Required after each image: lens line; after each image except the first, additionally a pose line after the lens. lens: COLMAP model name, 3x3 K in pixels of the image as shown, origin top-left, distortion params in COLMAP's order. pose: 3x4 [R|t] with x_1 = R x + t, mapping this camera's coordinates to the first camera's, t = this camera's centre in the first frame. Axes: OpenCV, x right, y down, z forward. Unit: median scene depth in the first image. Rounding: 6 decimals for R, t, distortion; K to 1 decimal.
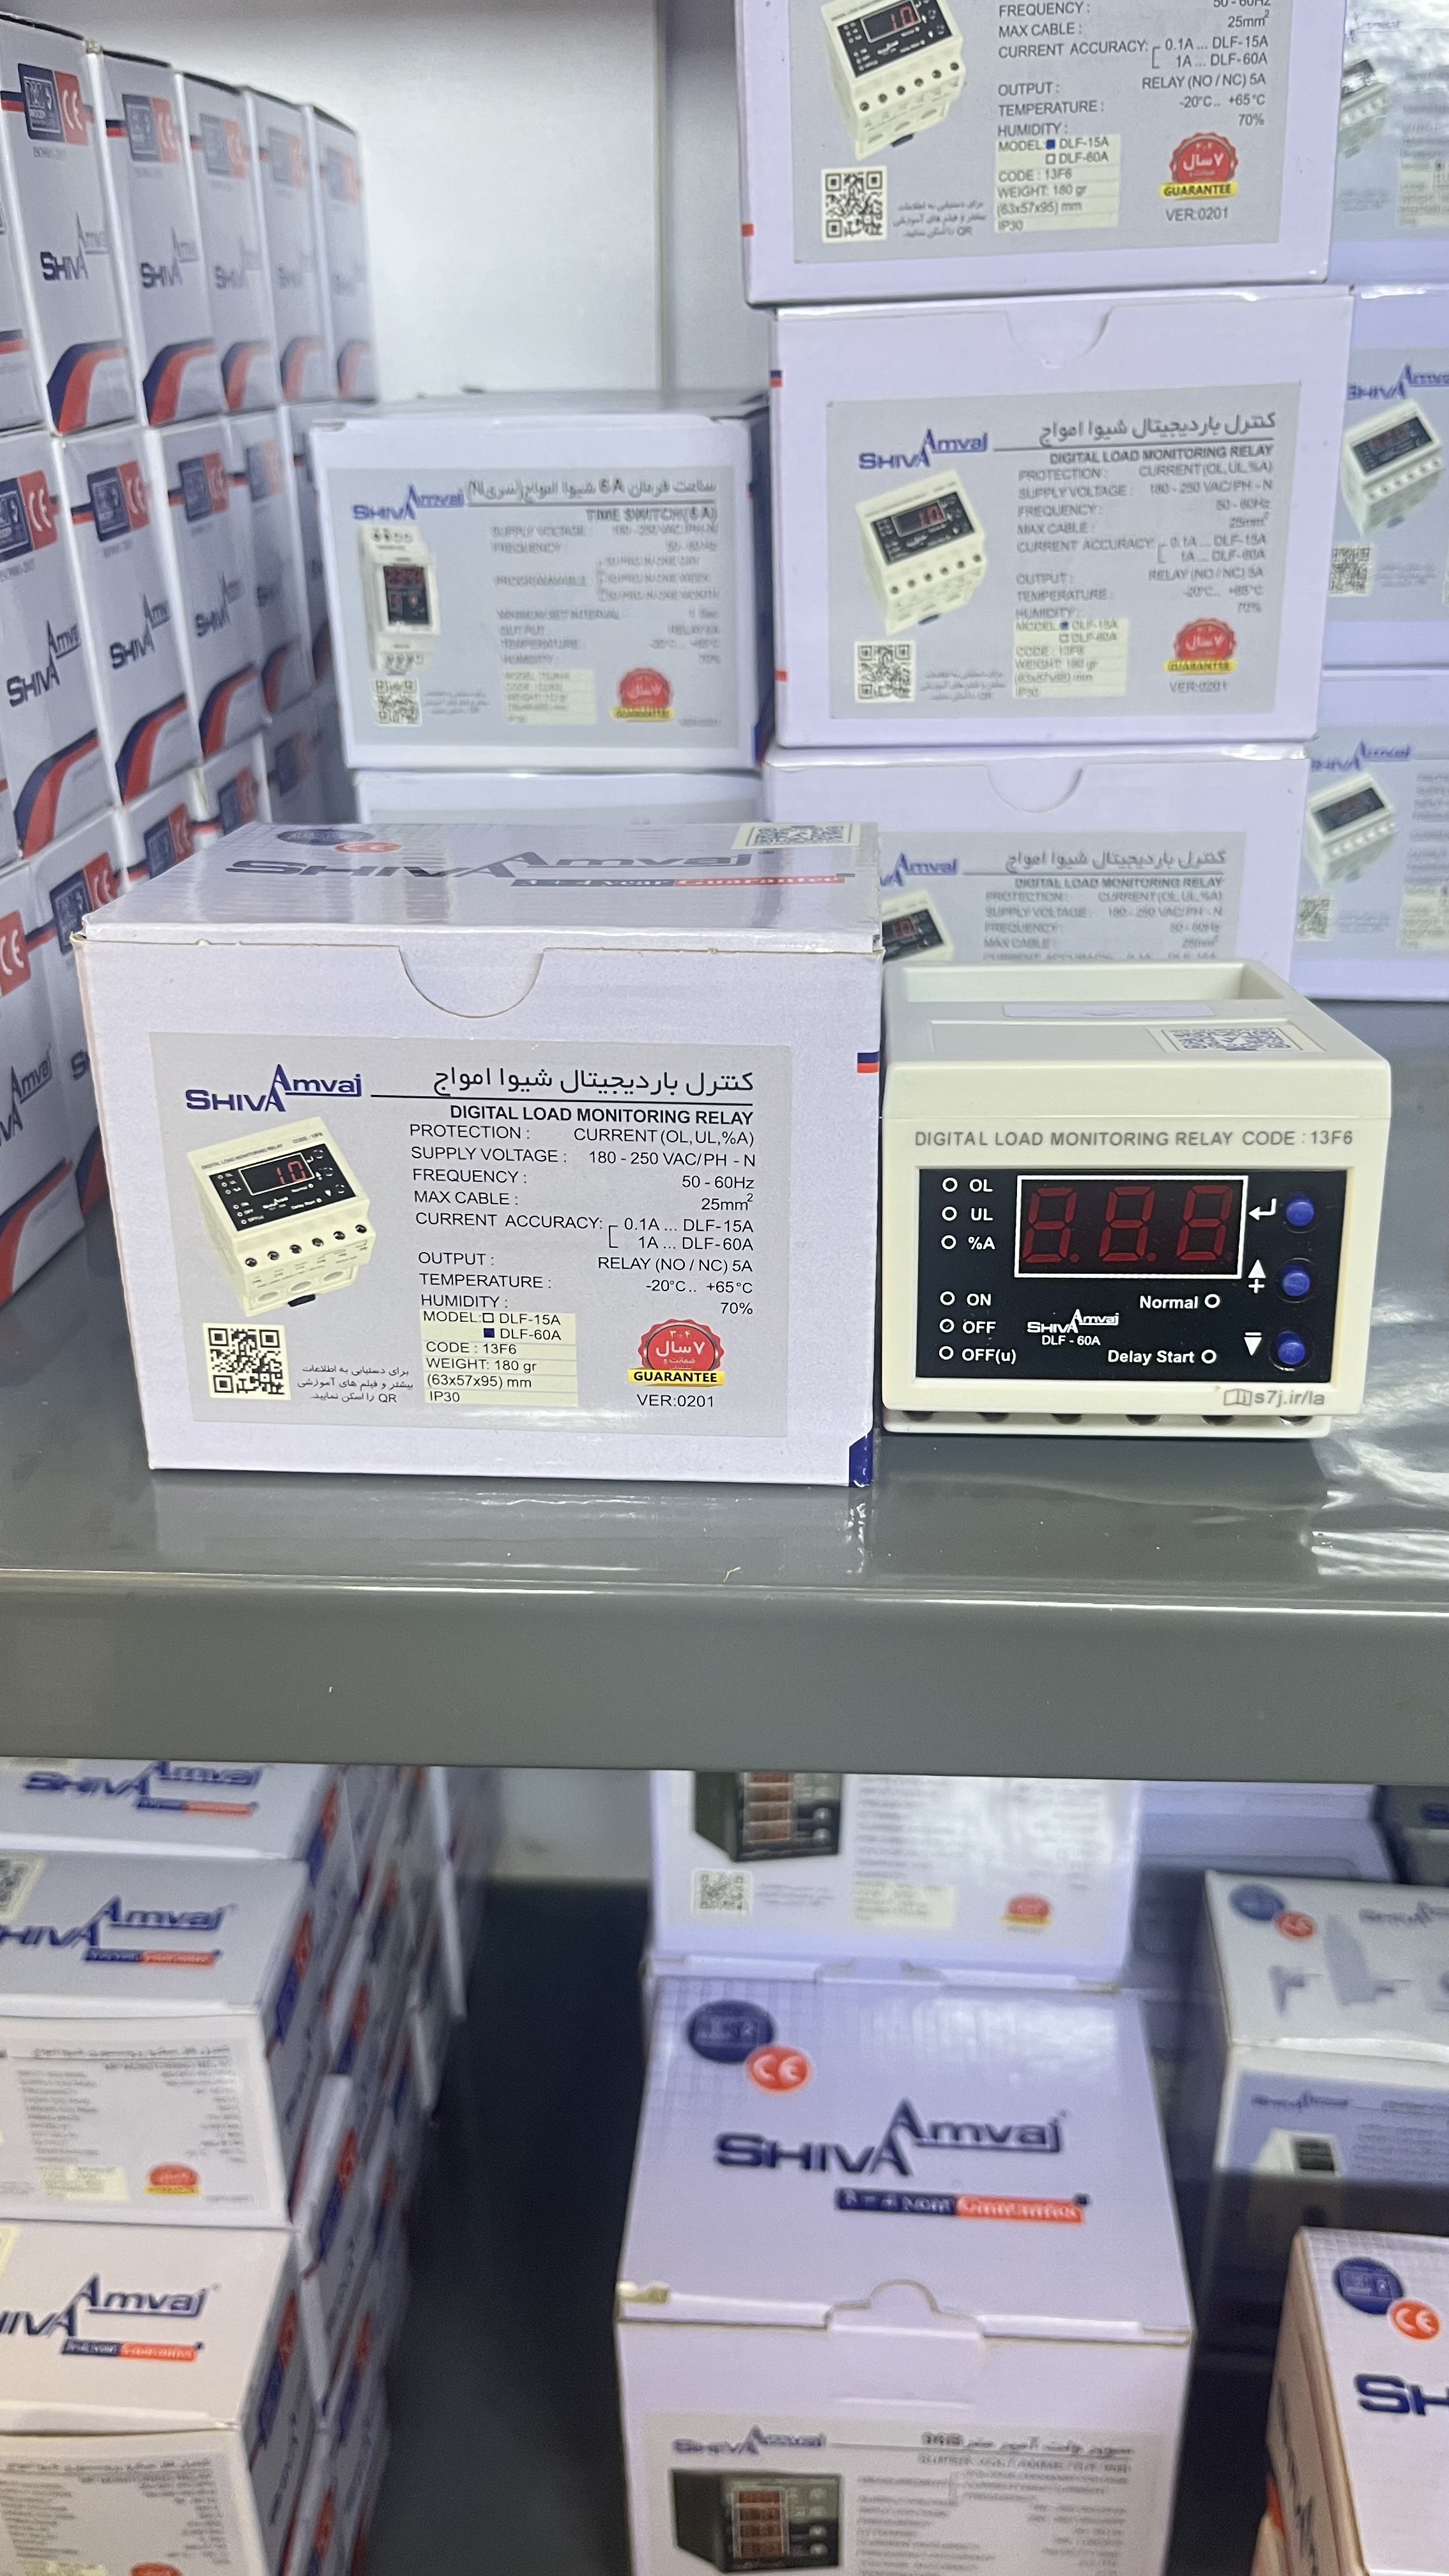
lens RADIAL K [[2089.6, 0, 713.4], [0, 2089.6, 1288.2], [0, 0, 1]] dist [0.010981, -0.044613]
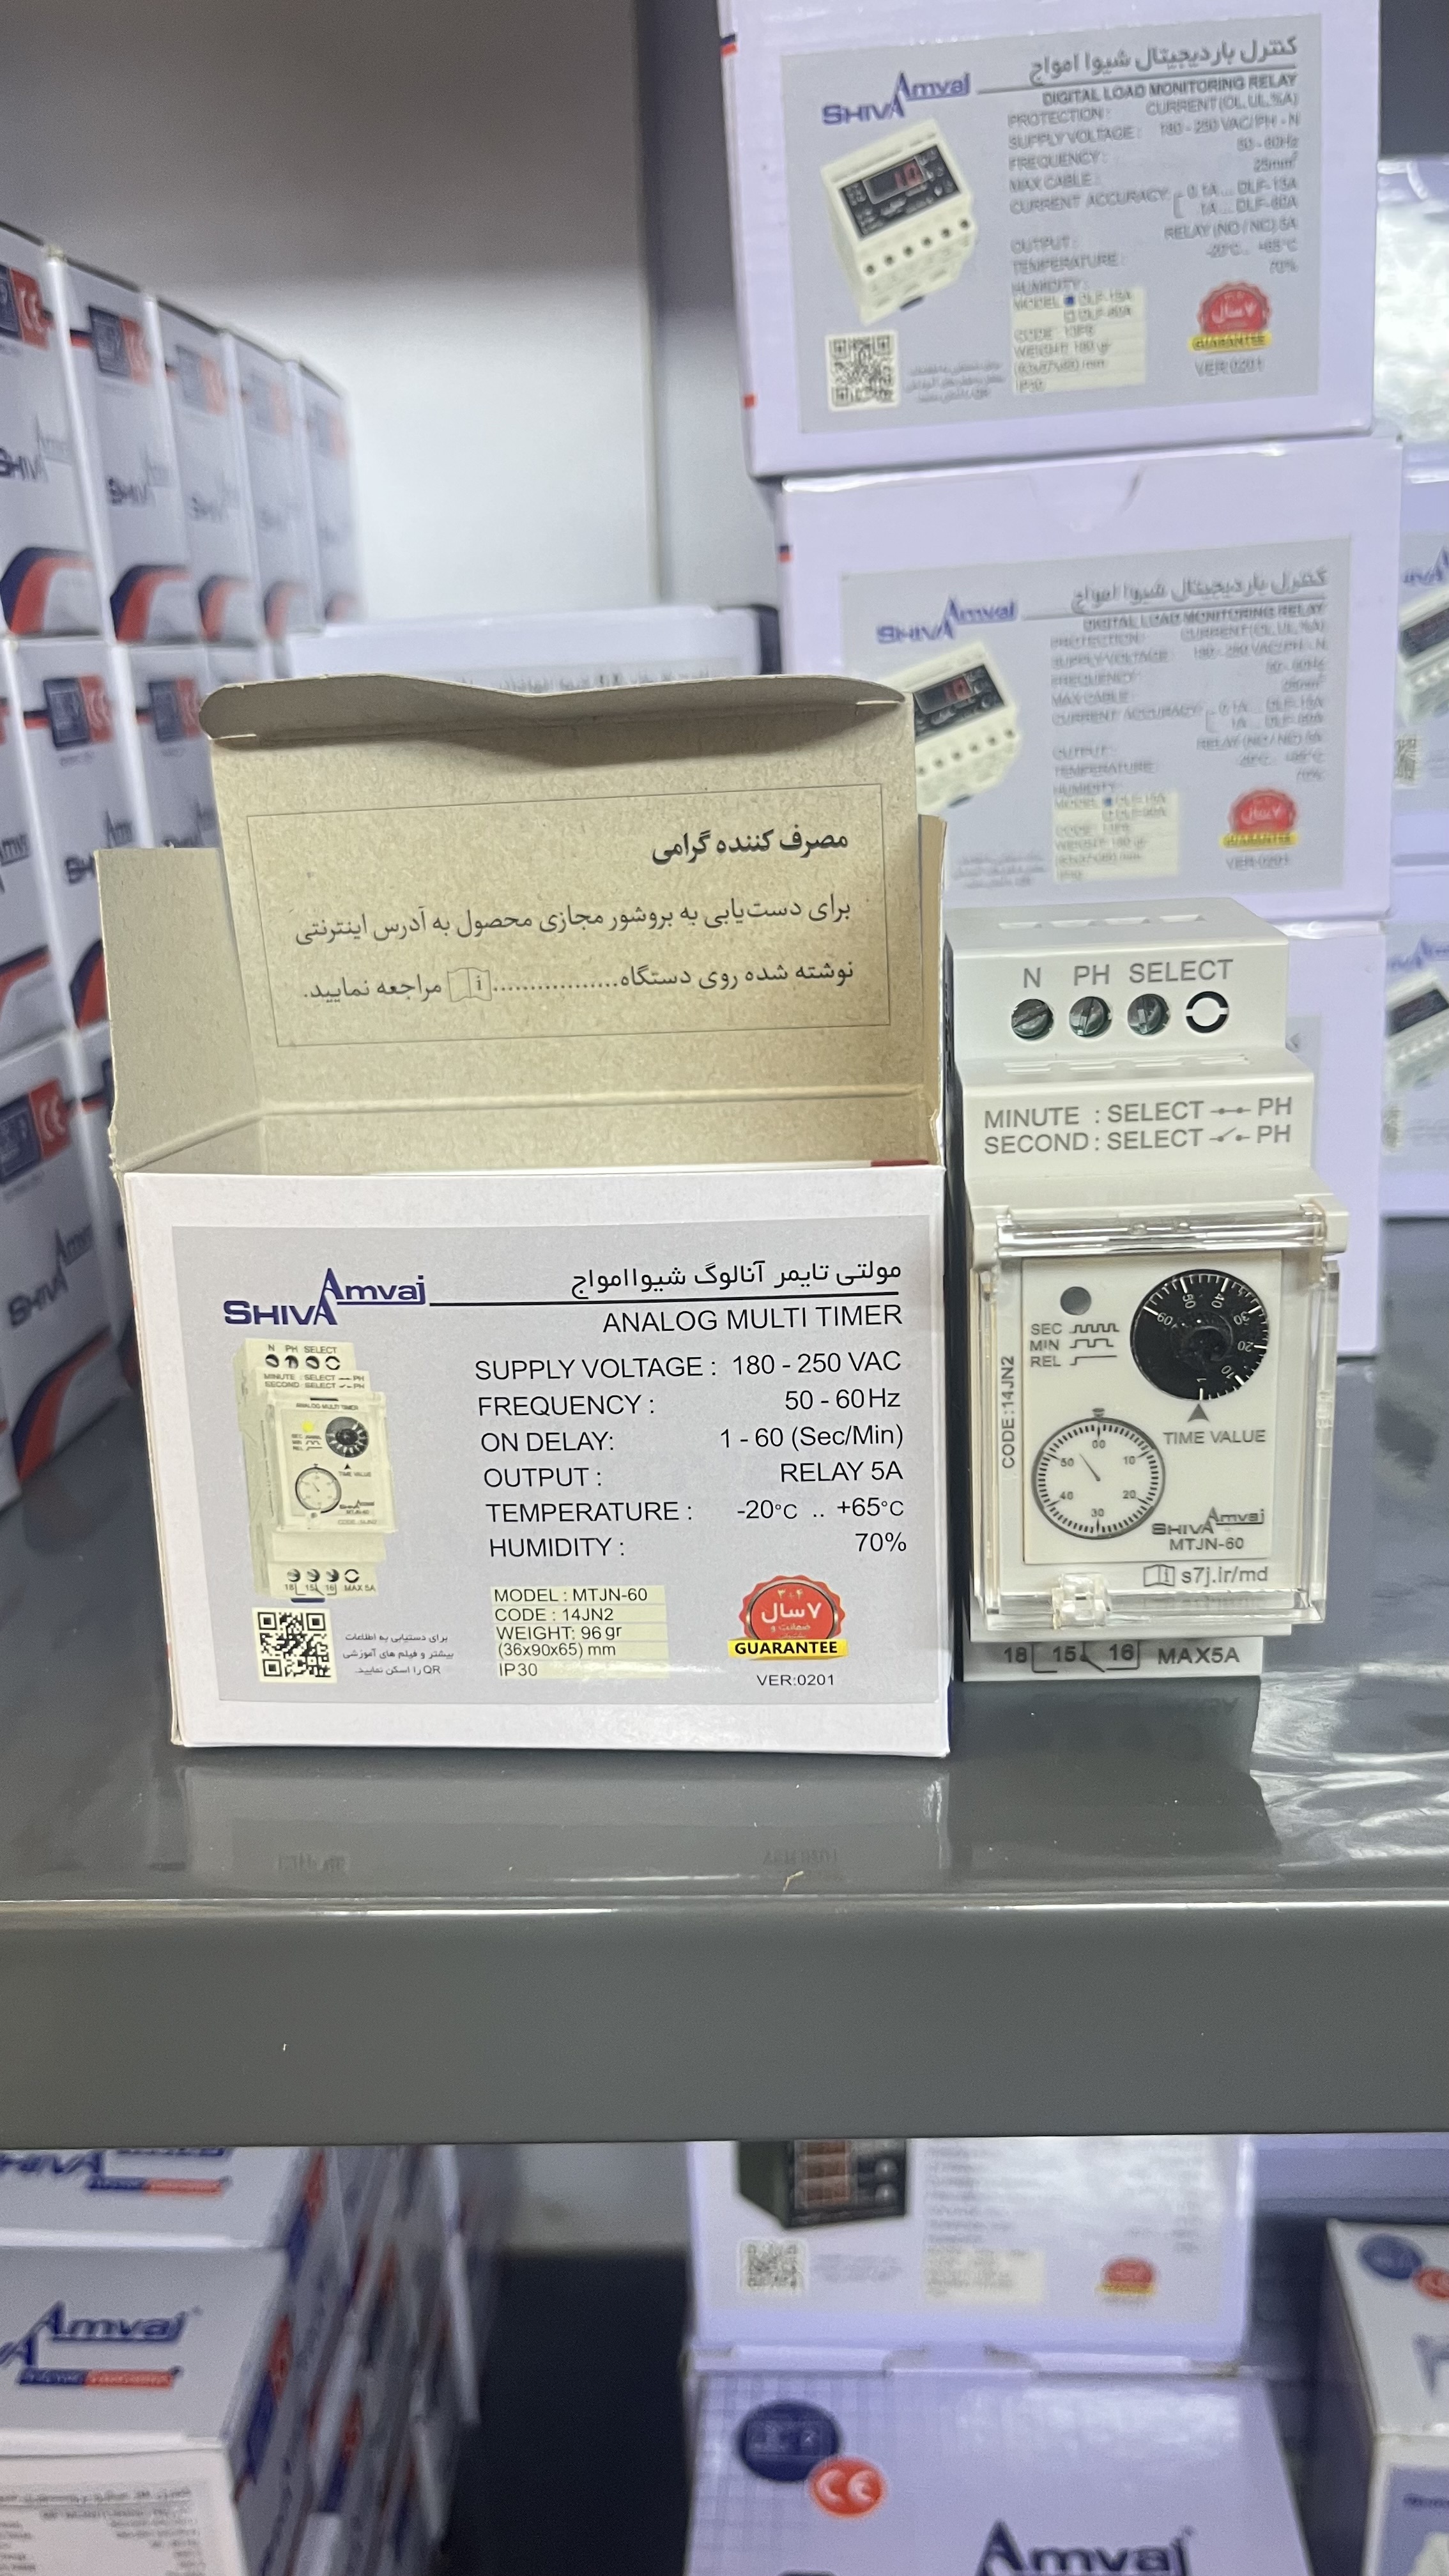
lens RADIAL K [[2089.6, 0, 743.4], [0, 2089.6, 1274.7], [0, 0, 1]] dist [0.010981, -0.044613]
pose [[0.999500, -0.029536, 0.011311, -0.006683], [0.030899, 0.988212, -0.149943, 0.016200], [-0.006749, 0.150218, 0.988630, 0.104726]]
